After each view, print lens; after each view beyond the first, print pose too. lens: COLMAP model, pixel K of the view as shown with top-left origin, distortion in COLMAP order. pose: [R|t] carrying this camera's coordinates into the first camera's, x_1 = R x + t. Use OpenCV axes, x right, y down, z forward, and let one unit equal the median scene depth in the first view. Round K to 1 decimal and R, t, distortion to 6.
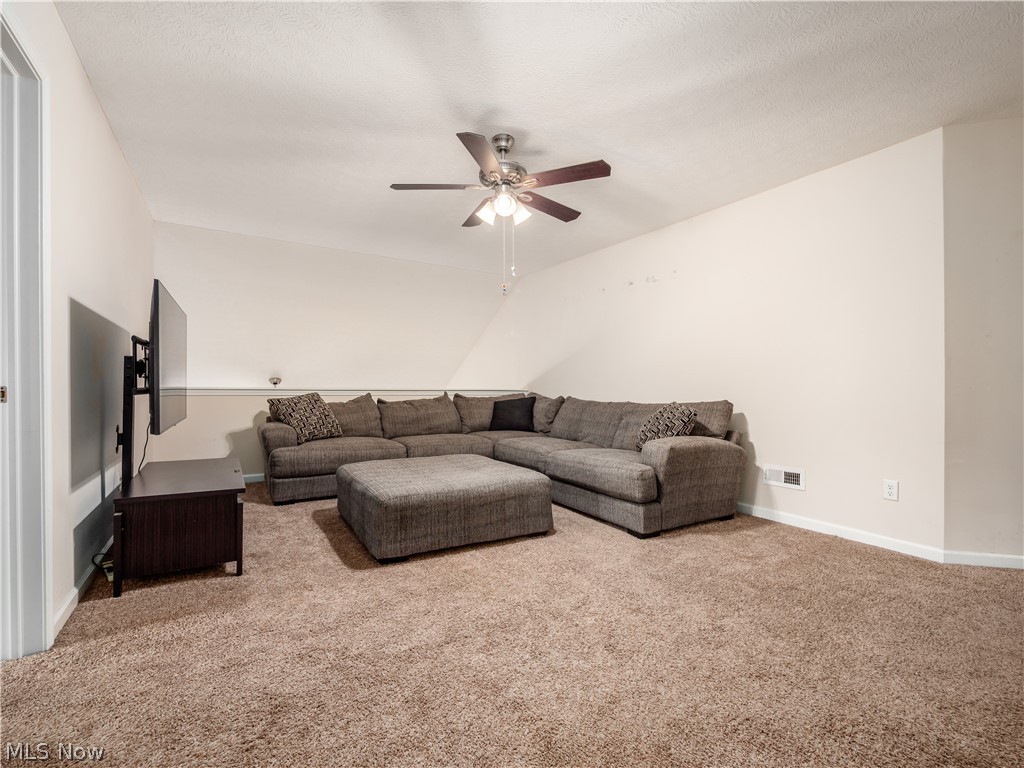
lens RADIAL K [[465.4, 0, 512.0], [0, 465.4, 384.0], [0, 0, 1]] dist [-0.002385, -0.000216]
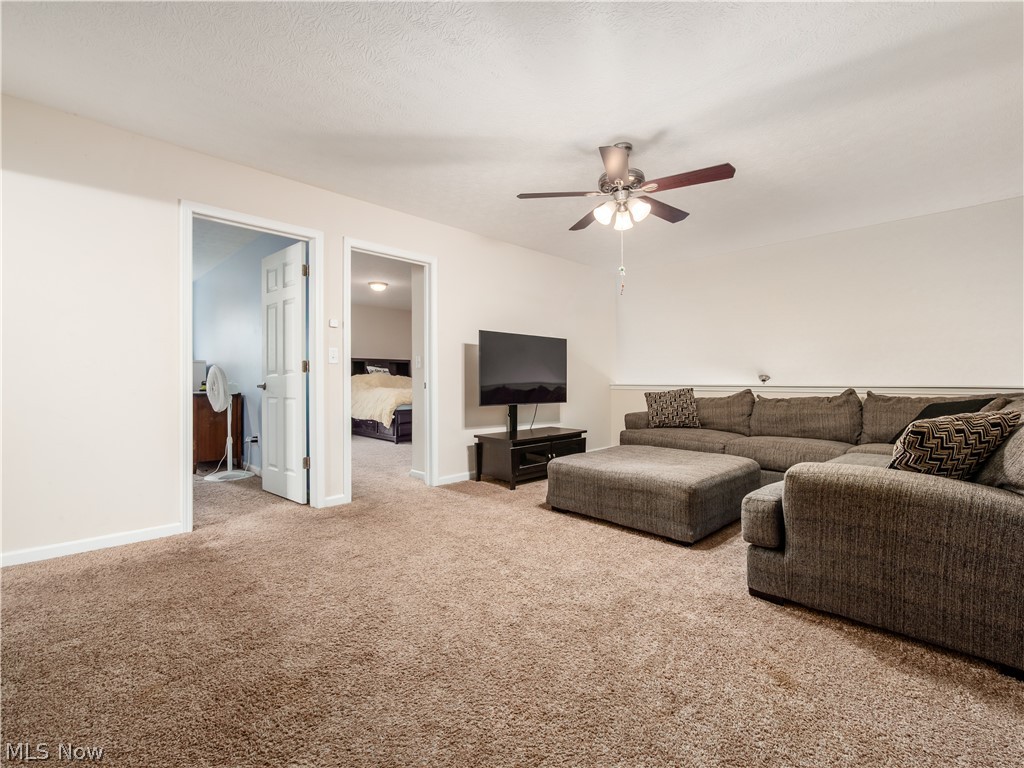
lens RADIAL K [[450.4, 0, 512.0], [0, 450.4, 384.0], [0, 0, 1]] dist [0.000072, 0.000045]
pose [[0.227271, -0.003875, -0.973824, 0.824489], [0.008585, 0.999961, -0.001976, 0.009574], [0.973794, -0.007912, 0.227296, 0.467390]]
